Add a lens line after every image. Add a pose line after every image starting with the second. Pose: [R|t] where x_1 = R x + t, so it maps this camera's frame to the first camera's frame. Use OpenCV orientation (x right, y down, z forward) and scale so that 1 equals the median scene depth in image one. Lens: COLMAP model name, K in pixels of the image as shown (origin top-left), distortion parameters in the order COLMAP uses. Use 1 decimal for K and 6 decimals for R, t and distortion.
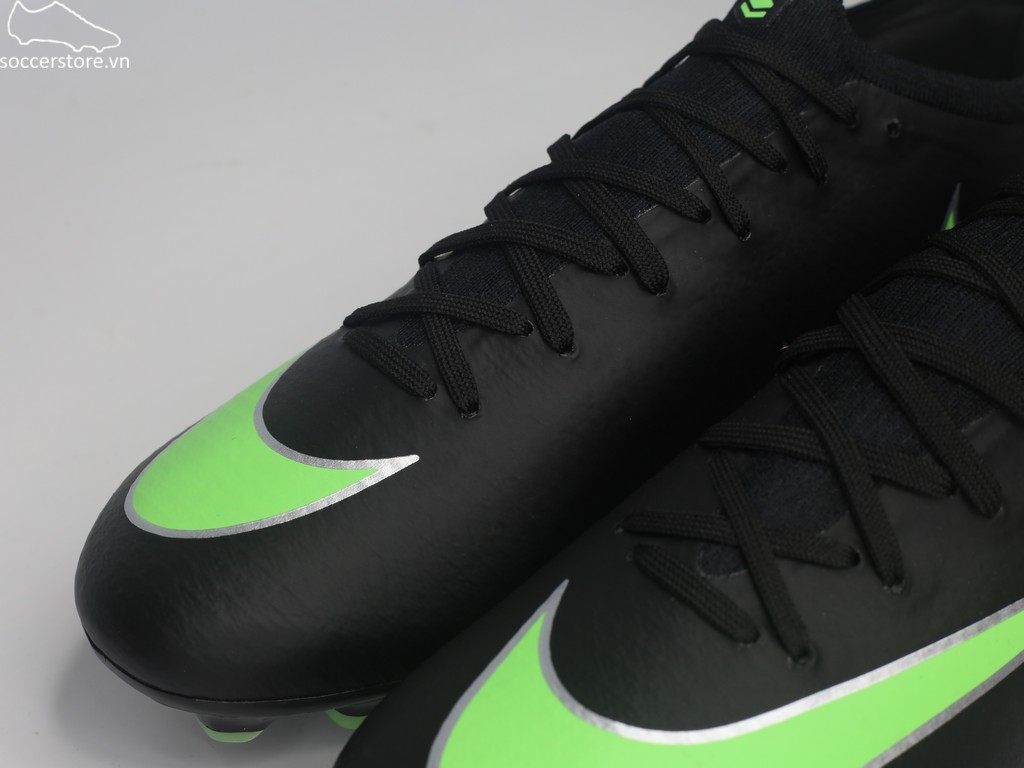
lens RADIAL K [[1896.1, 0, 504.7], [0, 1896.1, 394.9], [0, 0, 1]] dist [-0.135340, 0.000000]
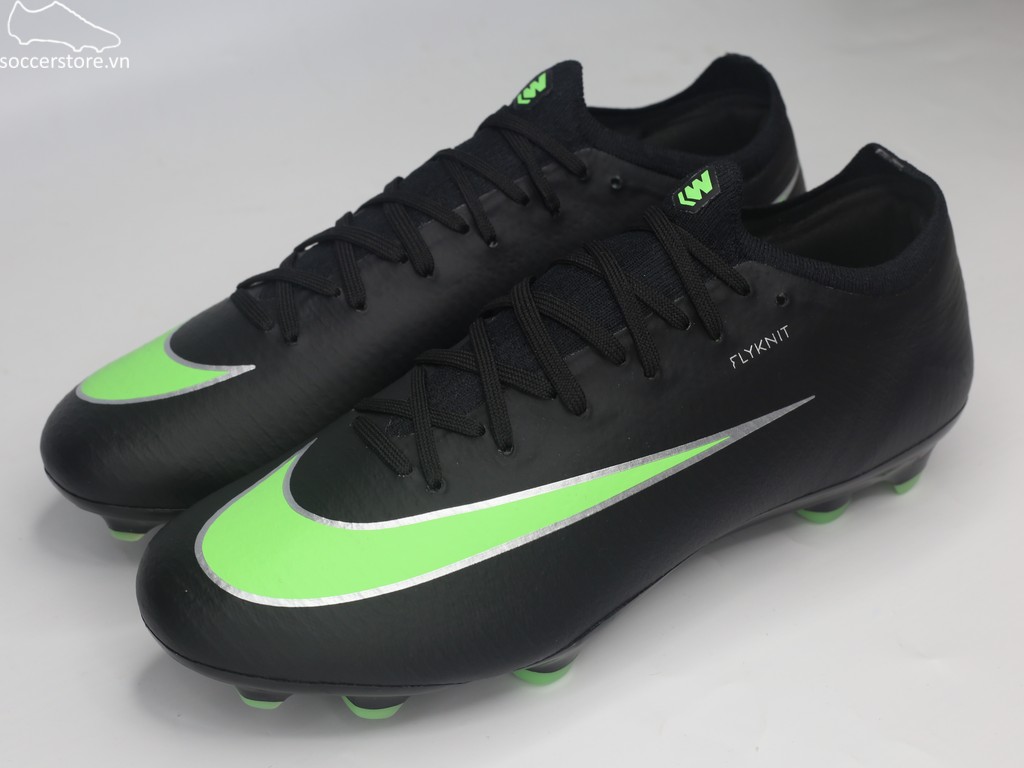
lens RADIAL K [[1896.1, 0, 515.5], [0, 1896.1, 394.4], [0, 0, 1]] dist [-0.135340, 0.000000]
pose [[0.984566, 0.067985, -0.161271, 0.408445], [-0.080976, 0.993861, -0.075393, 0.151902], [0.155155, 0.087288, 0.984026, -0.488933]]
